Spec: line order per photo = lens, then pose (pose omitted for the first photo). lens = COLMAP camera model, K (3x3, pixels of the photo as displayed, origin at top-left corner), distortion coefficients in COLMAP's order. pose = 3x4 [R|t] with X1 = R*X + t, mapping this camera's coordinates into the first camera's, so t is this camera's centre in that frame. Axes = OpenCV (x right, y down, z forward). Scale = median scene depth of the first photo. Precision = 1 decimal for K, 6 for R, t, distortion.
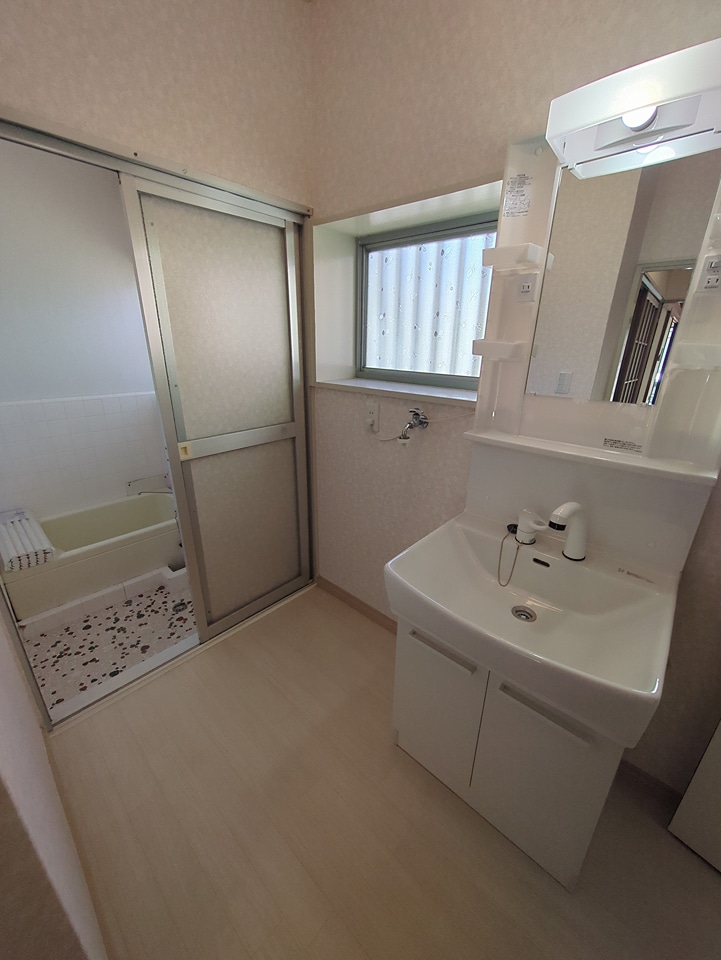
lens RADIAL K [[379.1, 0, 361.1], [0, 379.1, 479.1], [0, 0, 1]] dist [-0.001084, 0.000257]
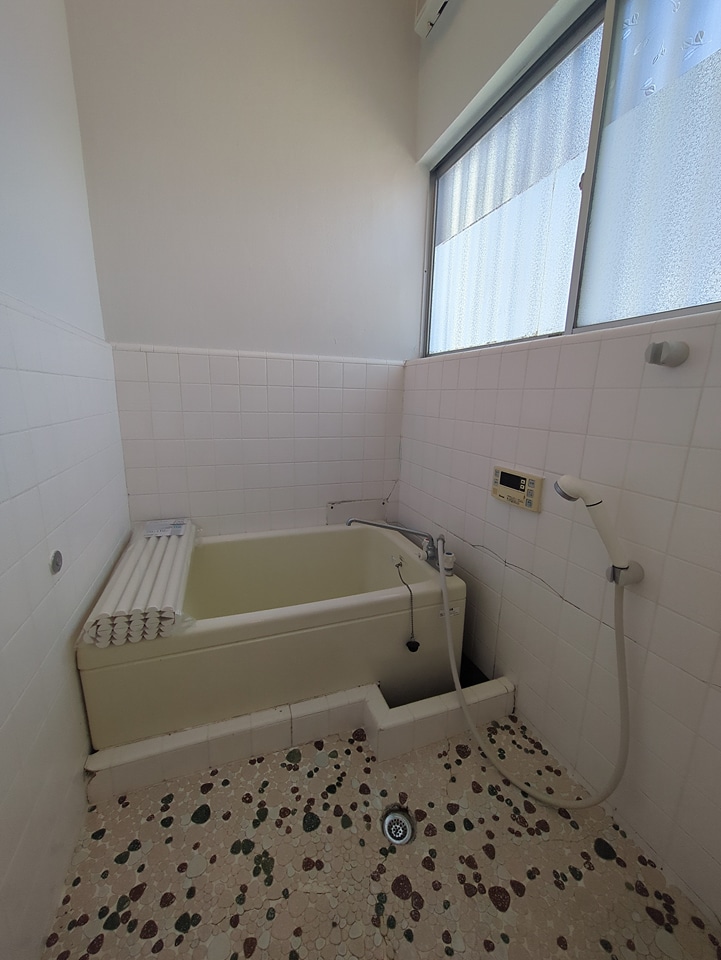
lens RADIAL K [[379.1, 0, 361.1], [0, 379.1, 479.1], [0, 0, 1]] dist [-0.001084, 0.000257]
pose [[0.891659, 0.097656, -0.442050, -0.485784], [-0.159668, 0.981547, -0.105227, 0.045149], [0.423617, 0.164407, 0.890797, 0.747749]]
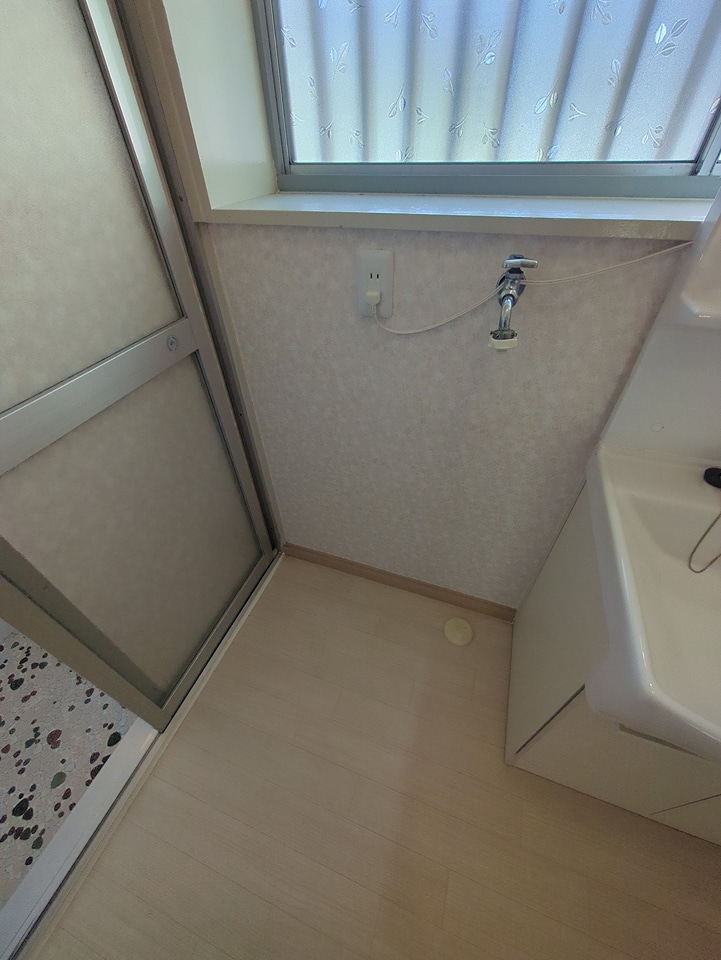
lens RADIAL K [[379.1, 0, 361.1], [0, 379.1, 479.1], [0, 0, 1]] dist [-0.001084, 0.000257]
pose [[0.921387, -0.289012, 0.259842, -0.153272], [0.169493, 0.900467, 0.400540, -0.120354], [-0.349740, -0.325011, 0.878664, 0.449407]]
